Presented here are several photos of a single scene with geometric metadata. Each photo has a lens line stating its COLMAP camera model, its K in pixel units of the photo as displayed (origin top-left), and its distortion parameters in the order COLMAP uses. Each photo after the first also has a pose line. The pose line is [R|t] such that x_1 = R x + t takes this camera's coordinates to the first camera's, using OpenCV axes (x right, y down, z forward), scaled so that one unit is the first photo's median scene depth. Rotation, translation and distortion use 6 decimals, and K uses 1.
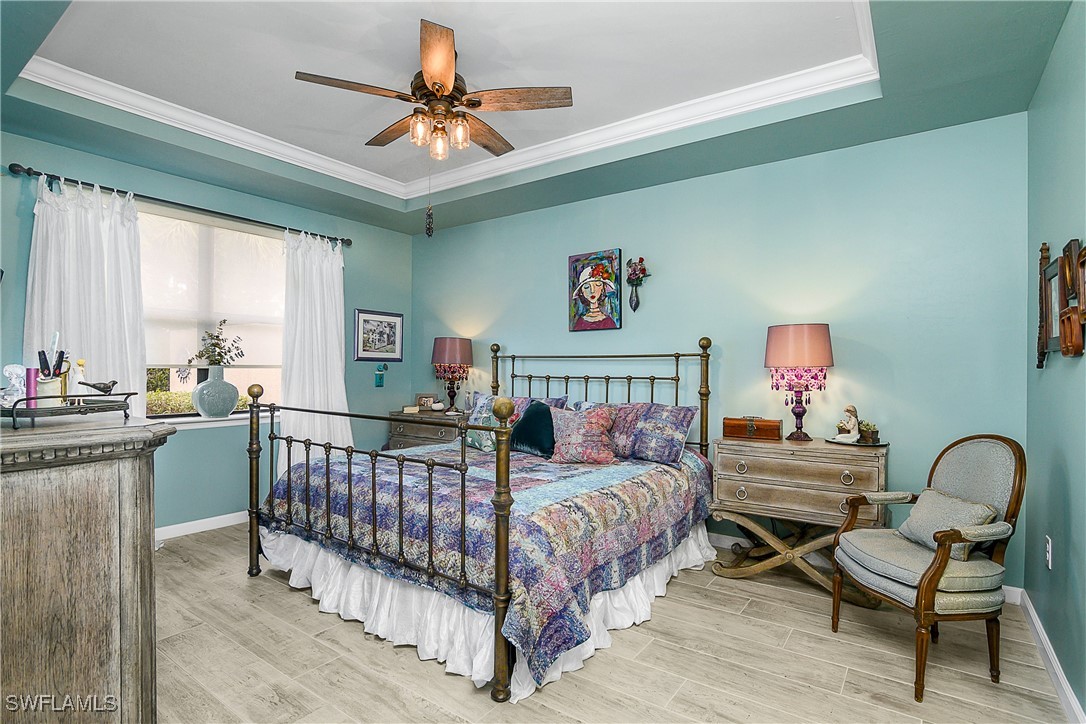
lens RADIAL K [[546.8, 0, 543.1], [0, 546.8, 366.4], [0, 0, 1]] dist [-0.019588, 0.000444]
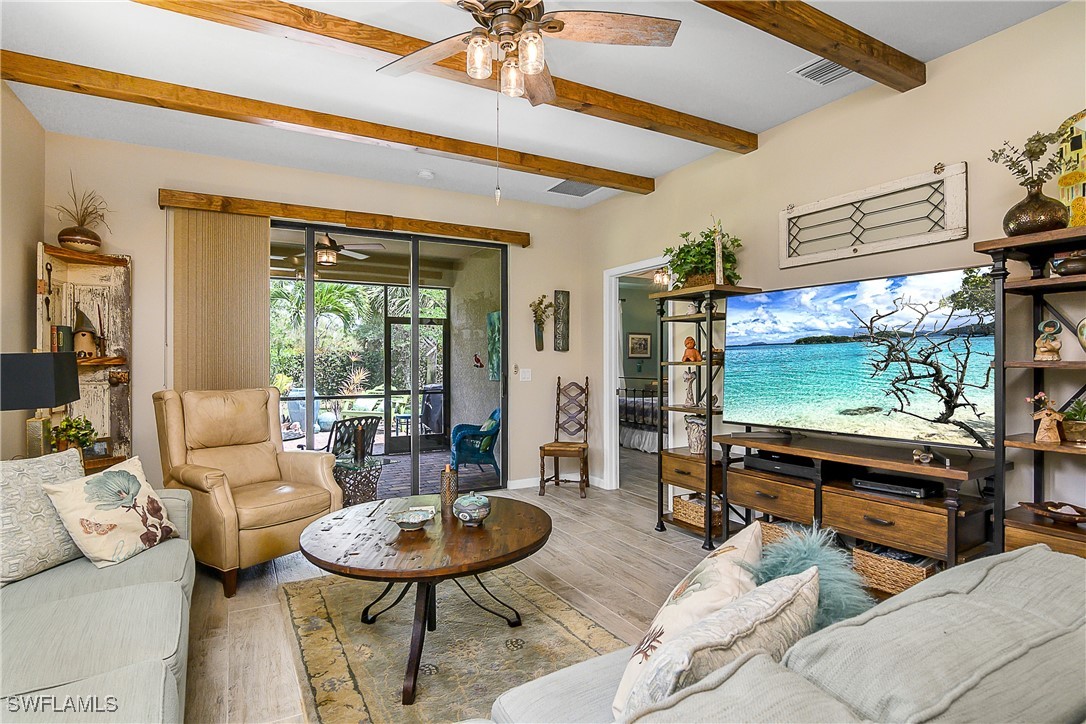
lens RADIAL K [[546.8, 0, 543.4], [0, 546.8, 364.5], [0, 0, 1]] dist [-0.019588, 0.000444]
pose [[0.904190, -0.002438, -0.427124, 0.215314], [0.006112, 0.999955, 0.007230, -0.004849], [0.427087, -0.009148, 0.904164, -0.882392]]
